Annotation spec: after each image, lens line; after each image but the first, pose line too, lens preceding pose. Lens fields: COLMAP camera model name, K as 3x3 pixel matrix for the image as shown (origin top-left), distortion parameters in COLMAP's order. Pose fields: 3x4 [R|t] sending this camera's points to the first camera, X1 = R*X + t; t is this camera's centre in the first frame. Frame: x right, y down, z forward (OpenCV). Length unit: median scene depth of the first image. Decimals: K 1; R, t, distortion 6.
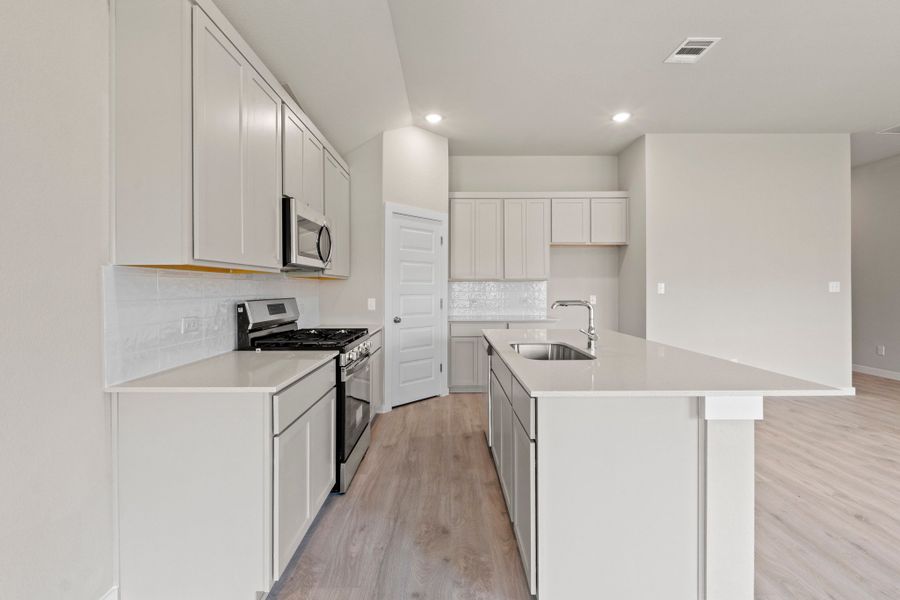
lens RADIAL K [[384.7, 0, 450.8], [0, 384.7, 288.0], [0, 0, 1]] dist [-0.007267, 0.001072]
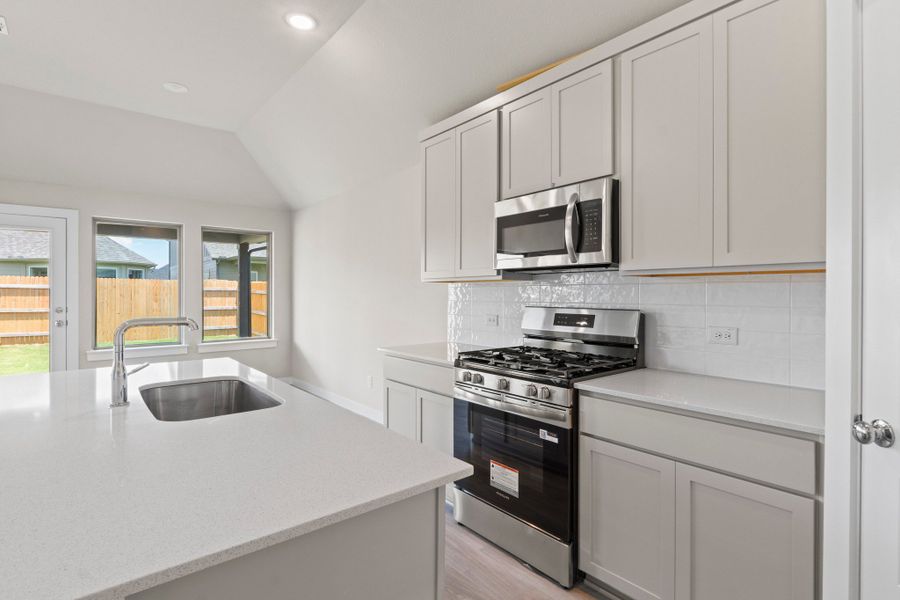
lens RADIAL K [[441.7, 0, 435.3], [0, 441.7, 294.4], [0, 0, 1]] dist [-0.008541, -0.000623]
pose [[-0.785550, 0.004347, -0.618783, 0.241756], [0.000930, 0.999982, 0.005844, -0.004261], [0.618797, 0.004016, -0.785540, 1.073362]]
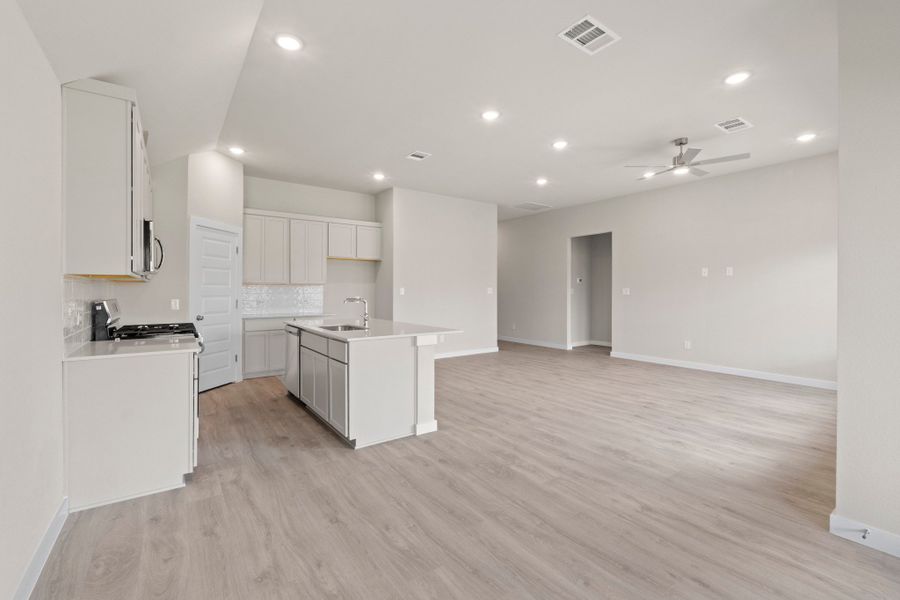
lens RADIAL K [[384.7, 0, 449.5], [0, 384.7, 291.3], [0, 0, 1]] dist [-0.007267, 0.001072]
pose [[0.813119, 0.003152, 0.582089, -0.206259], [-0.004046, 0.999992, 0.000236, -0.000067], [-0.582084, -0.002547, 0.813125, -0.386018]]
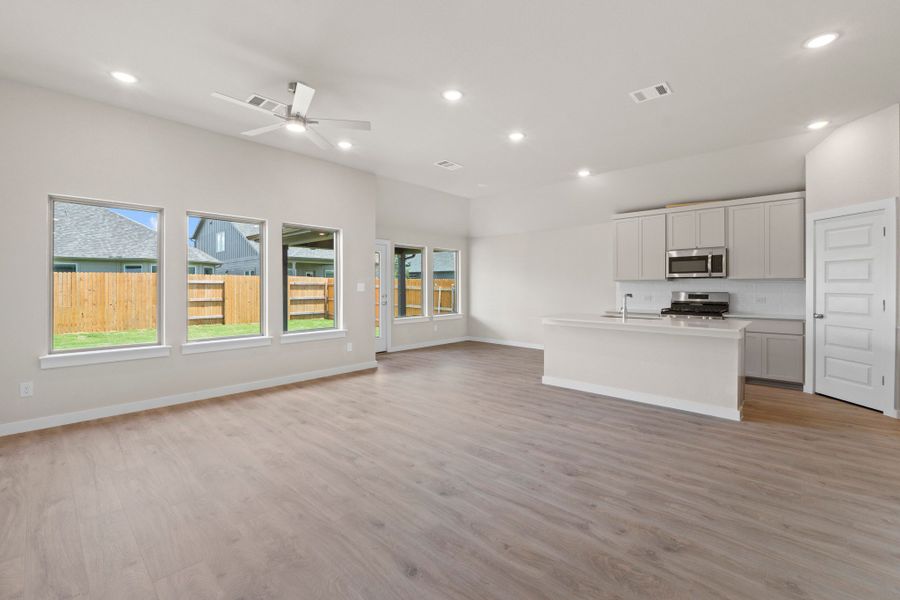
lens RADIAL K [[384.7, 0, 439.3], [0, 384.7, 288.3], [0, 0, 1]] dist [-0.007267, 0.001072]
pose [[-0.699345, 0.007286, -0.714747, 1.460622], [0.001972, 0.999964, 0.008263, -0.008941], [0.714782, 0.004369, -0.699334, 1.016503]]
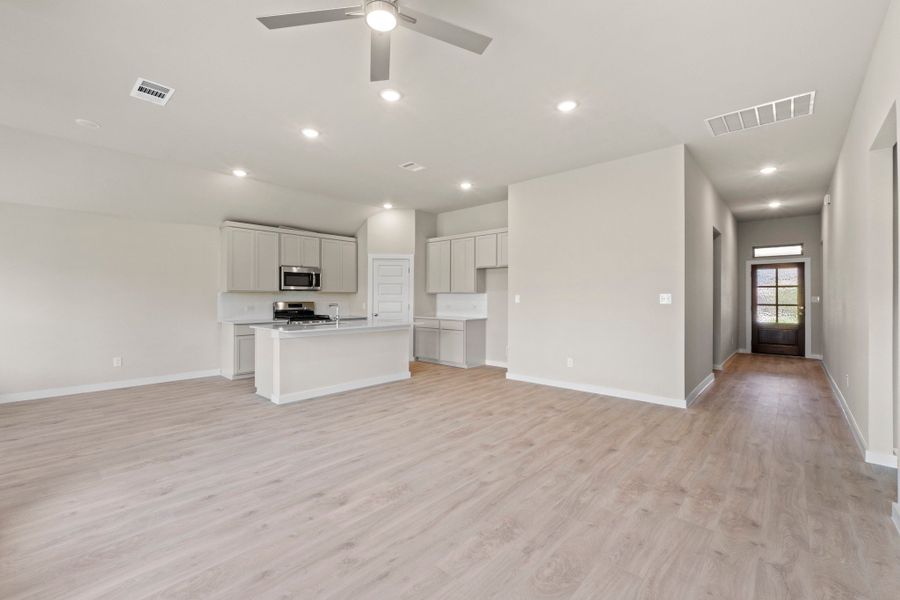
lens RADIAL K [[384.7, 0, 456.8], [0, 384.7, 293.0], [0, 0, 1]] dist [-0.007267, 0.001072]
pose [[0.743193, -0.004810, -0.669060, 1.472875], [-0.004149, 0.999922, -0.011797, -0.004091], [0.669064, 0.011543, 0.743115, -0.152193]]
